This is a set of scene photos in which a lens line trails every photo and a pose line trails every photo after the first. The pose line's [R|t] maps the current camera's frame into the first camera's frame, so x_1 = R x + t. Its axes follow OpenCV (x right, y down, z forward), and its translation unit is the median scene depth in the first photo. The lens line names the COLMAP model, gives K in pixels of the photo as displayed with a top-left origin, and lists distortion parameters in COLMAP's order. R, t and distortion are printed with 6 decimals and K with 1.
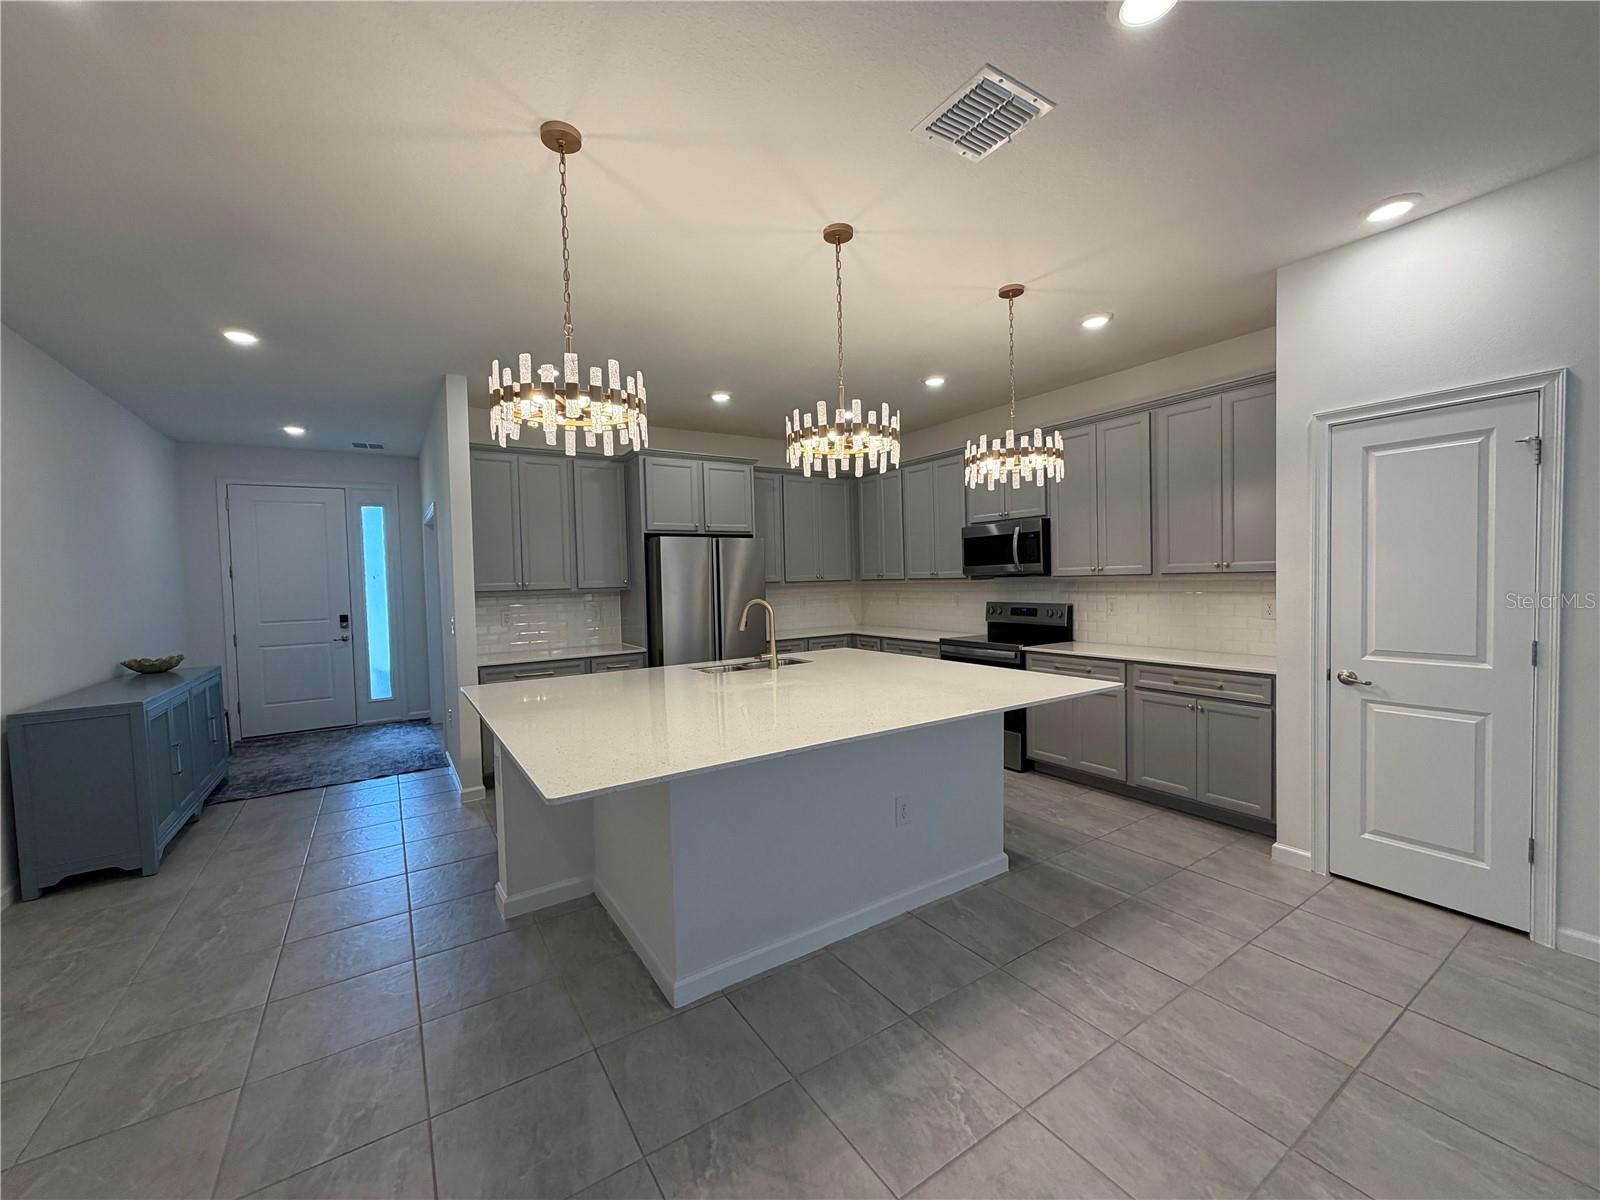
lens RADIAL K [[637.2, 0, 795.3], [0, 637.2, 600.8], [0, 0, 1]] dist [0.002024, -0.000420]
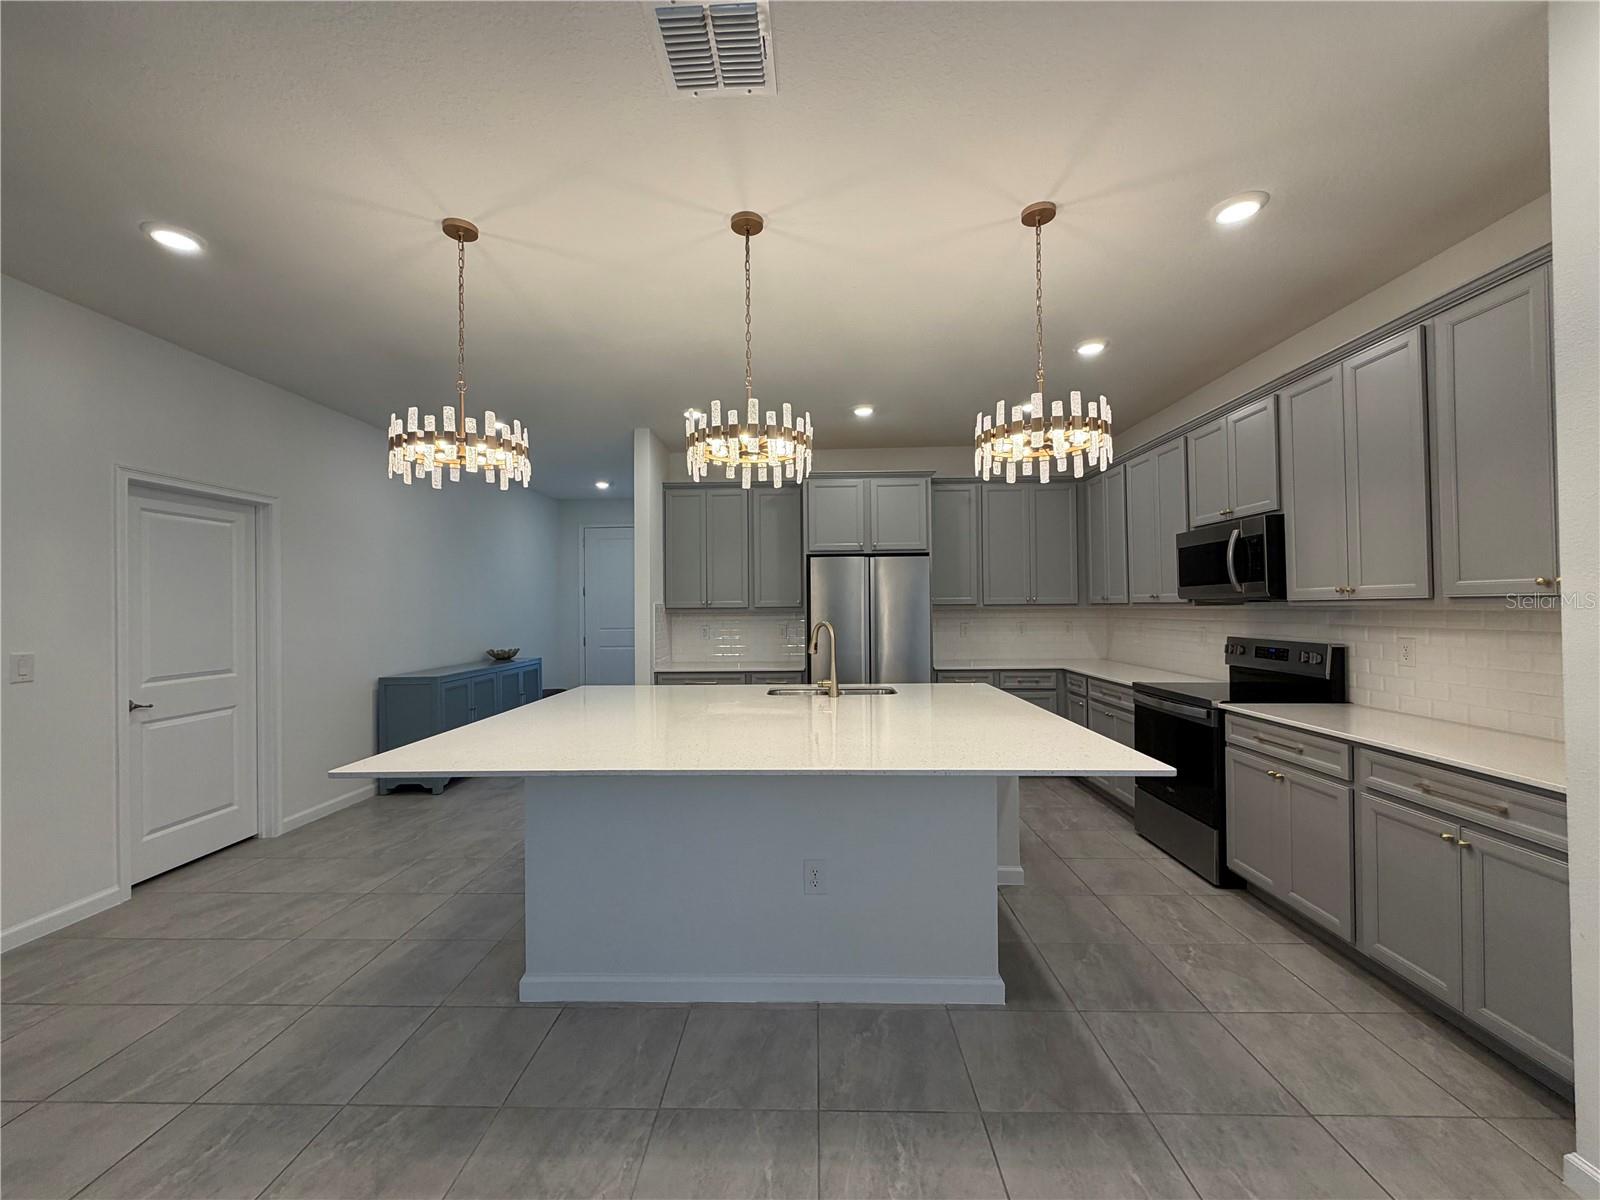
lens RADIAL K [[637.2, 0, 795.3], [0, 637.2, 599.6], [0, 0, 1]] dist [0.002024, -0.000420]
pose [[0.822884, 0.010668, -0.568109, 0.536927], [-0.032180, 0.999094, -0.027851, -0.007746], [0.567297, 0.041200, 0.822482, 0.248426]]
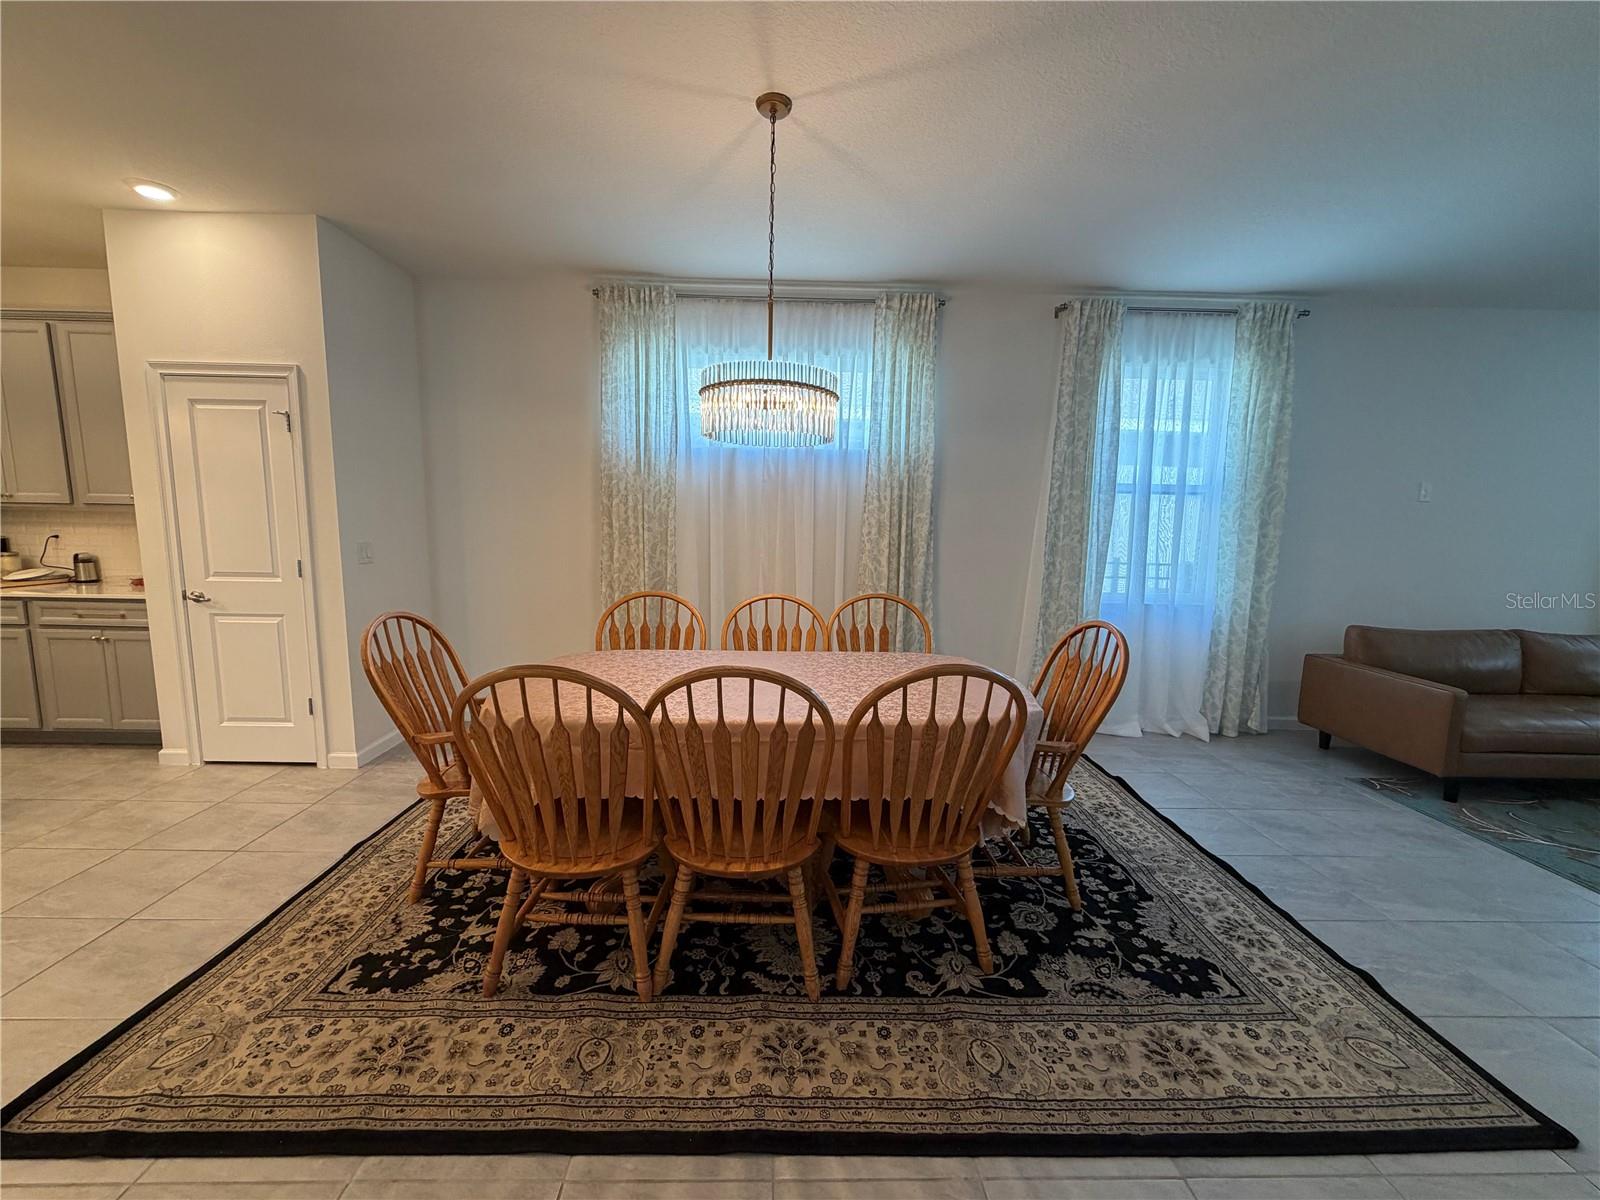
lens RADIAL K [[637.2, 0, 800.1], [0, 637.2, 601.9], [0, 0, 1]] dist [0.002024, -0.000420]
pose [[0.522889, -0.074165, 0.849168, 0.407398], [-0.002411, 0.996075, 0.088480, 0.021019], [-0.852398, -0.048313, 0.520658, -0.518377]]
